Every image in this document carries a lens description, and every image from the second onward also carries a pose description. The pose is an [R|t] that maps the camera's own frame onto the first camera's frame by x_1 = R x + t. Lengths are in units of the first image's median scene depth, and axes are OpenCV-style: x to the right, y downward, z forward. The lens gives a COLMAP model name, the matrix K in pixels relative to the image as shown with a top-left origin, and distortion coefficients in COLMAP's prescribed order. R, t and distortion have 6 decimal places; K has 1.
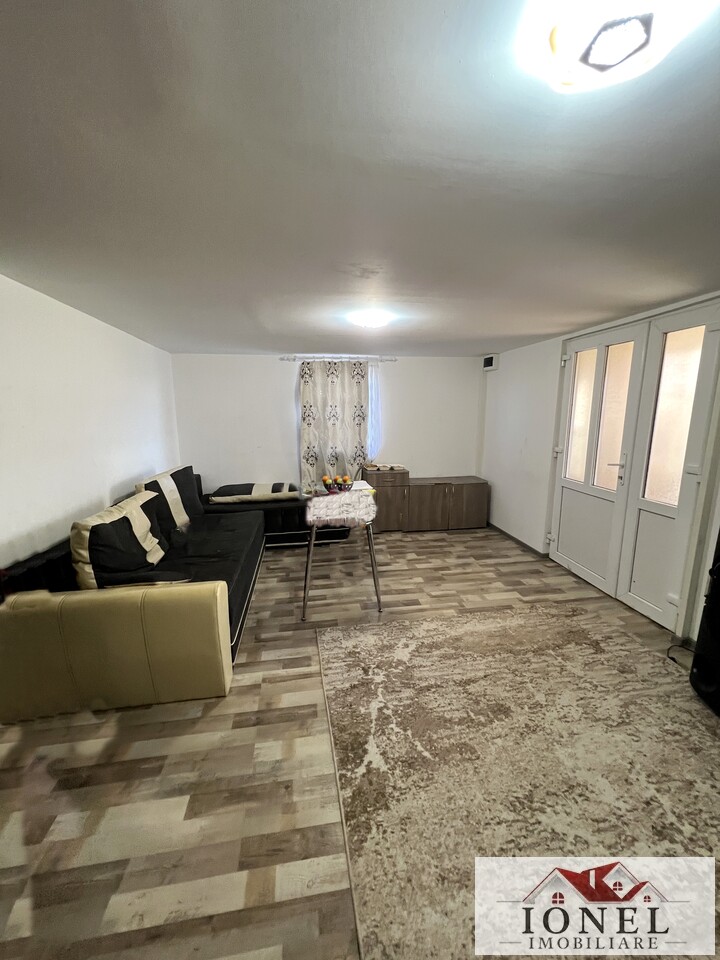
lens RADIAL K [[384.7, 0, 360.0], [0, 384.7, 480.0], [0, 0, 1]] dist [-0.026476, 0.008916]
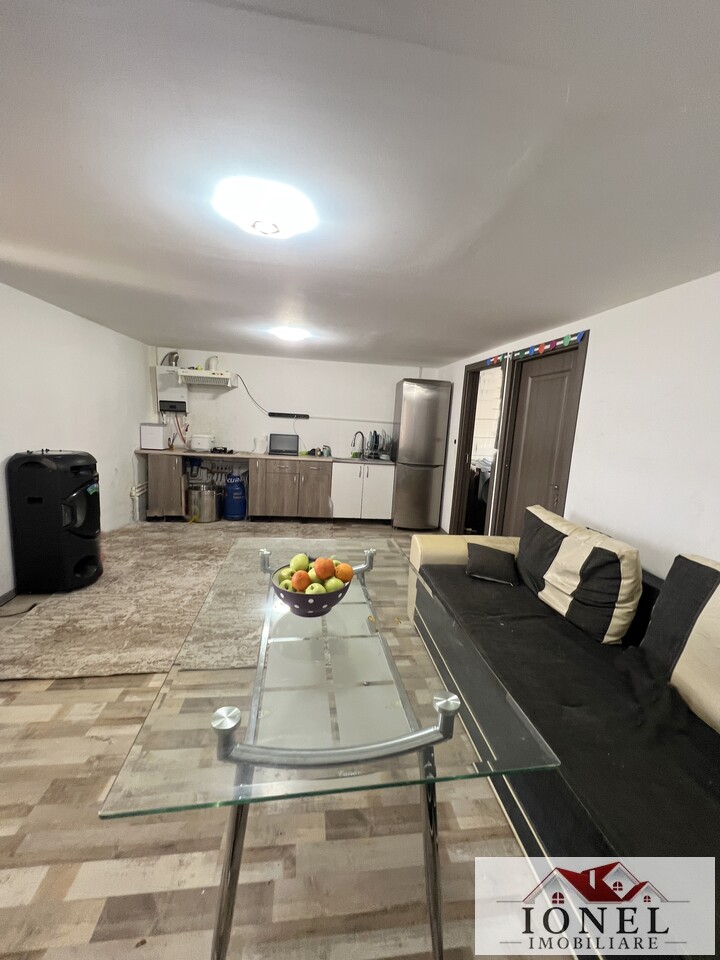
lens RADIAL K [[384.5, 0, 360.0], [0, 384.5, 480.0], [0, 0, 1]] dist [0.012389, 0.000117]
pose [[-0.998331, -0.052599, 0.023843, -0.162789], [-0.041570, 0.941107, 0.335542, -0.316785], [-0.040088, 0.333991, -0.941723, 1.907469]]
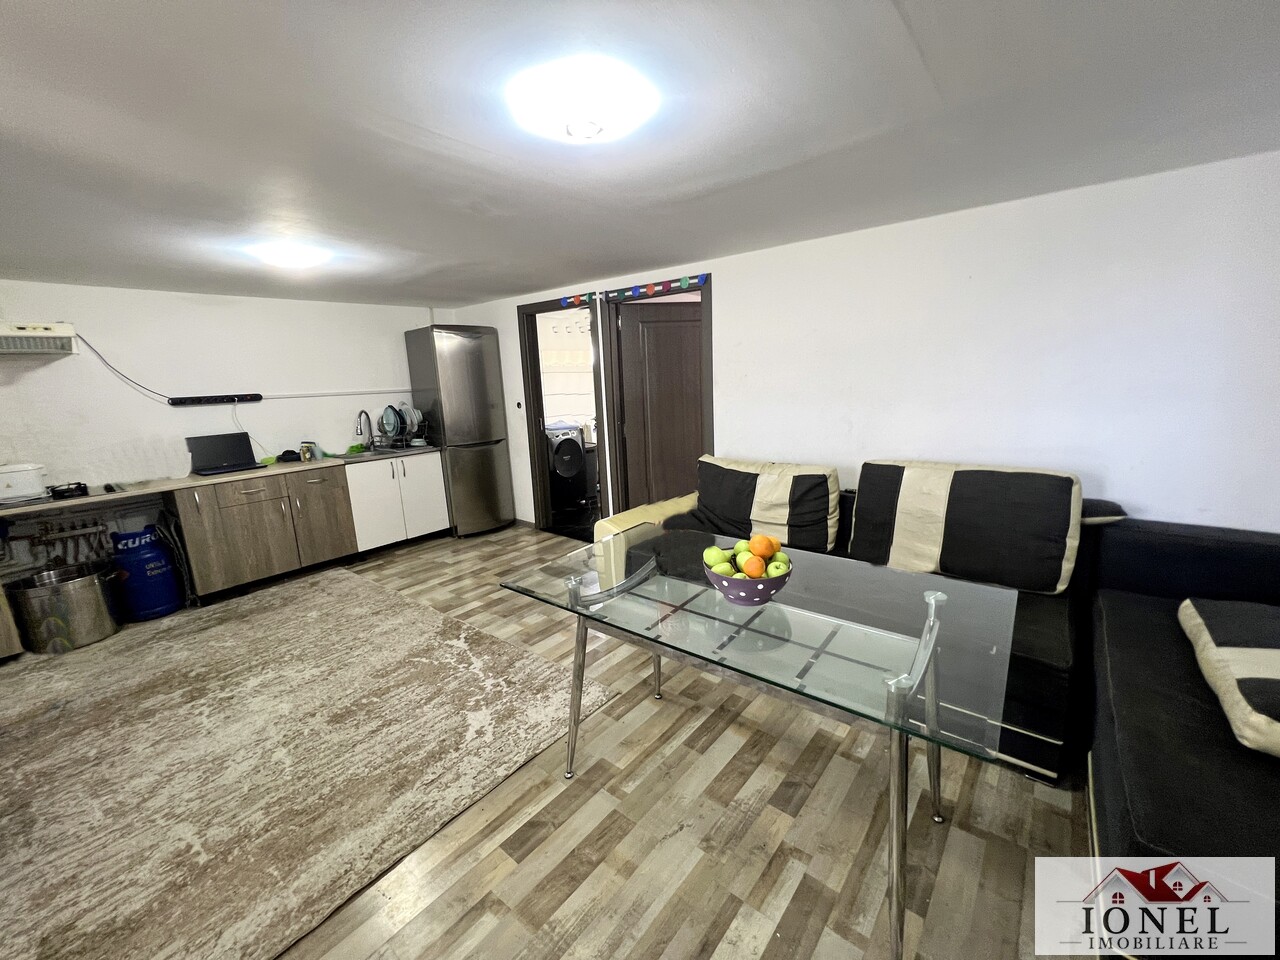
lens RADIAL K [[512.9, 0, 640.0], [0, 512.9, 480.0], [0, 0, 1]] dist [-0.026476, 0.008916]
pose [[-0.747159, 0.173946, -0.641479, 0.423749], [-0.072777, 0.937932, 0.339098, -0.302997], [0.660648, 0.300045, -0.688125, 1.751866]]
